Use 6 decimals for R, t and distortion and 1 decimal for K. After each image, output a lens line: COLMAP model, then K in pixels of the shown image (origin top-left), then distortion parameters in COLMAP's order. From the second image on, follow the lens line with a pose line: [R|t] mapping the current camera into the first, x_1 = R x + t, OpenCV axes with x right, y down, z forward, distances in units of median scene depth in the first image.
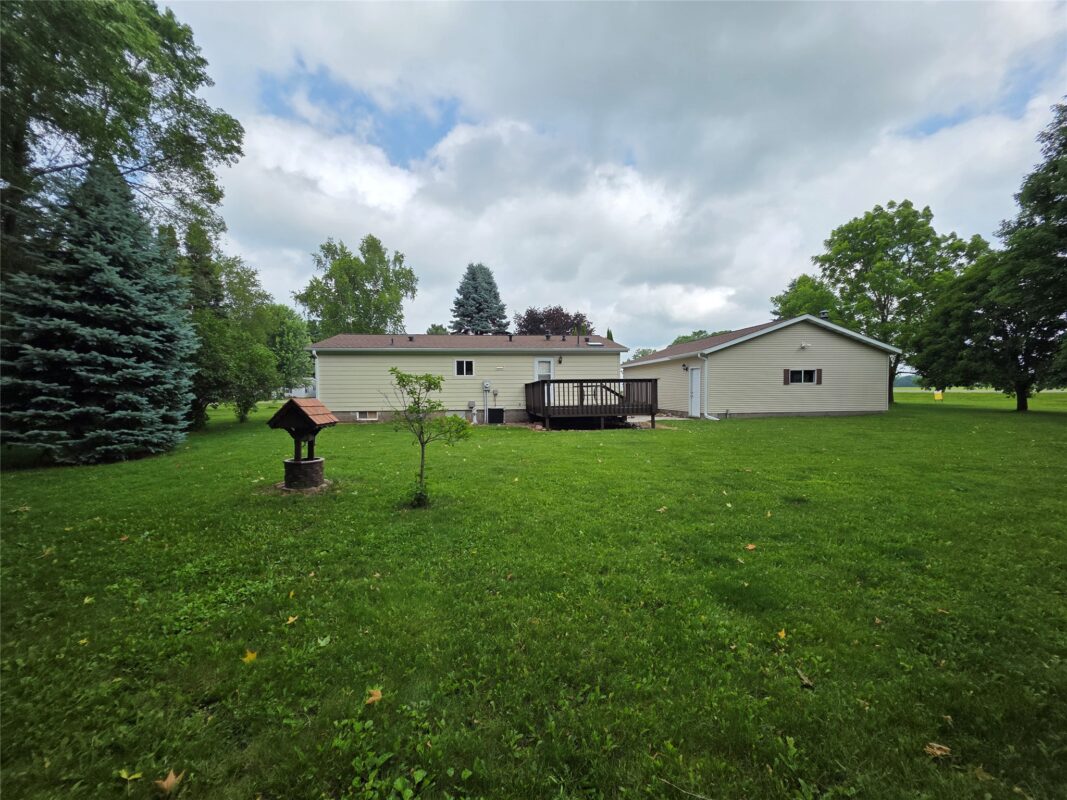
lens RADIAL K [[422.6, 0, 535.7], [0, 422.6, 401.4], [0, 0, 1]] dist [0.002760, -0.000894]
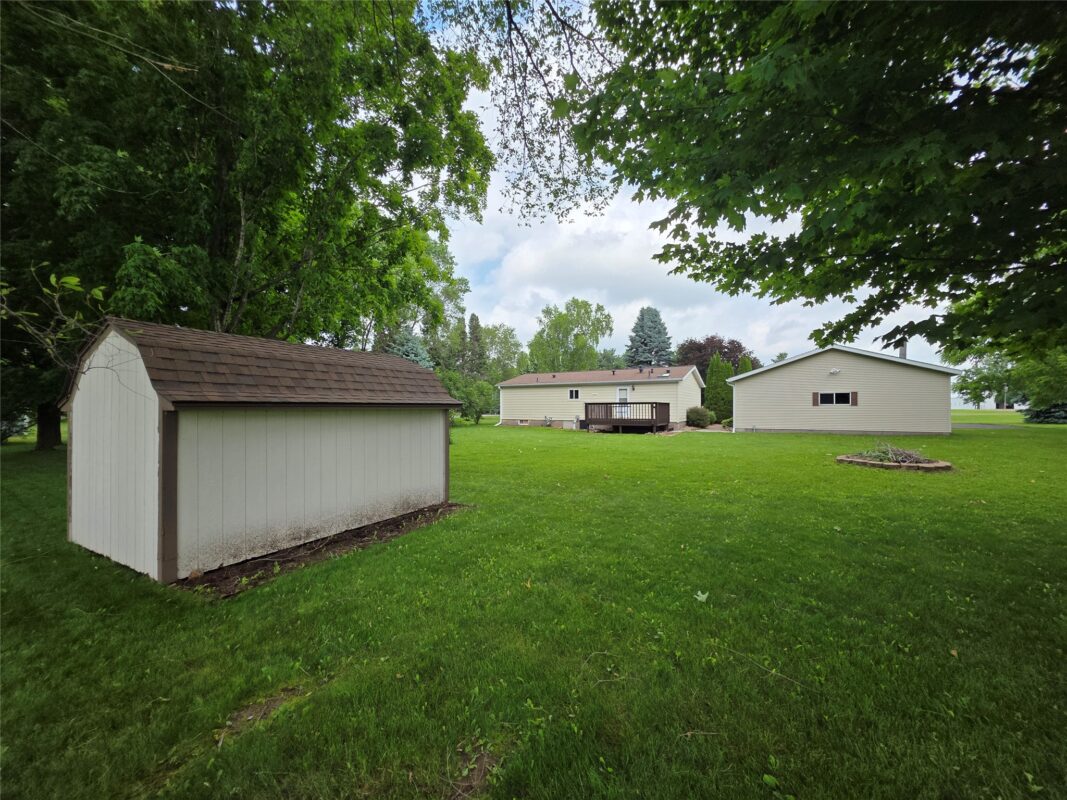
lens RADIAL K [[422.6, 0, 531.8], [0, 422.6, 400.5], [0, 0, 1]] dist [0.002760, -0.000894]
pose [[0.804832, -0.001817, -0.593499, 0.648169], [-0.024564, 0.999037, -0.036368, 0.006290], [0.592994, 0.043849, 0.804012, -0.377700]]
